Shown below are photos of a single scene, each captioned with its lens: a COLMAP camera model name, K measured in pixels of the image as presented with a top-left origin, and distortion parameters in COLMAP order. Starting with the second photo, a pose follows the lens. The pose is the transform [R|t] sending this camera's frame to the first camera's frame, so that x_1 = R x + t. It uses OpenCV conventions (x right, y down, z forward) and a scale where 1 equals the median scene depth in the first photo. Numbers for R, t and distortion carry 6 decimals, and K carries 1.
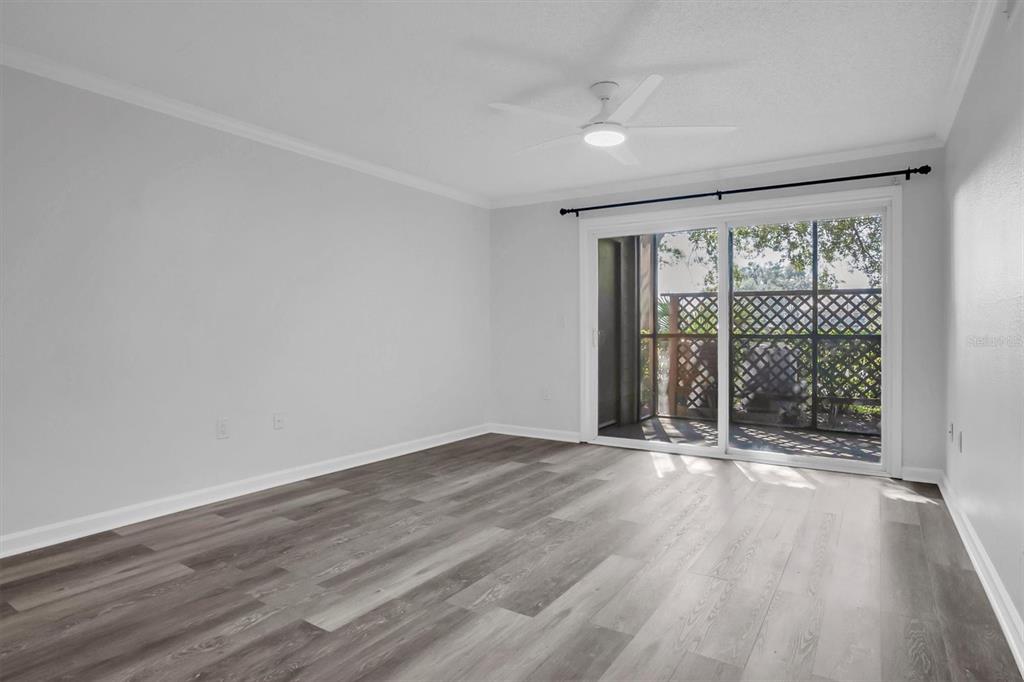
lens RADIAL K [[575.7, 0, 503.4], [0, 575.7, 340.1], [0, 0, 1]] dist [-0.027942, 0.000912]
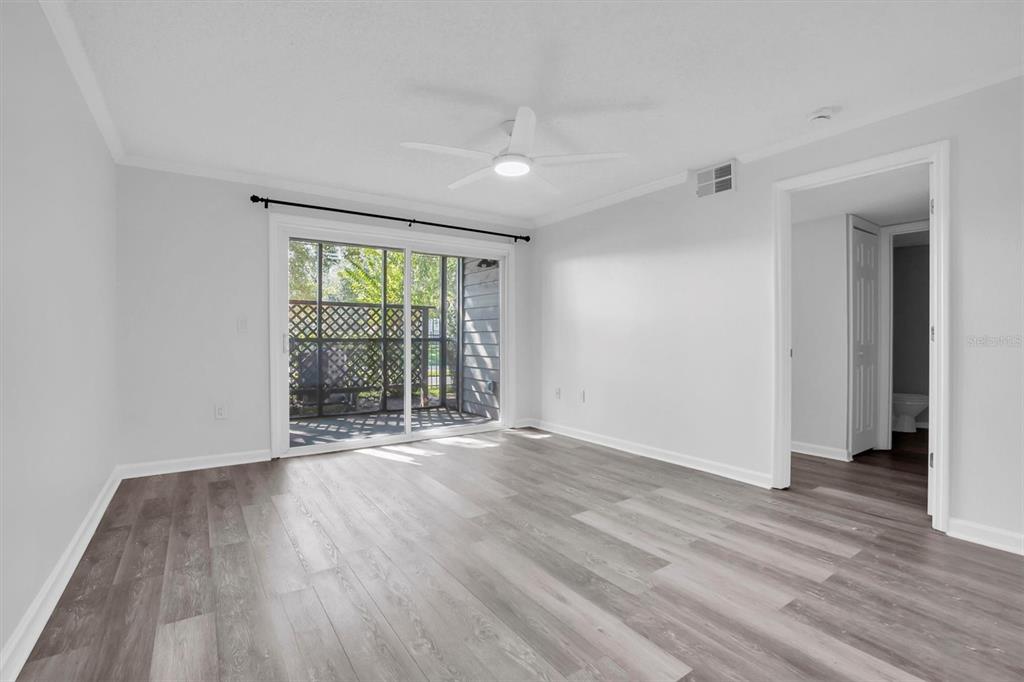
lens RADIAL K [[480.6, 0, 518.7], [0, 480.6, 335.3], [0, 0, 1]] dist [-0.052448, 0.016633]
pose [[0.355191, -0.001662, 0.934792, -0.575354], [0.017138, 0.999842, -0.004734, -0.009811], [-0.934637, 0.017702, 0.355163, 0.517941]]
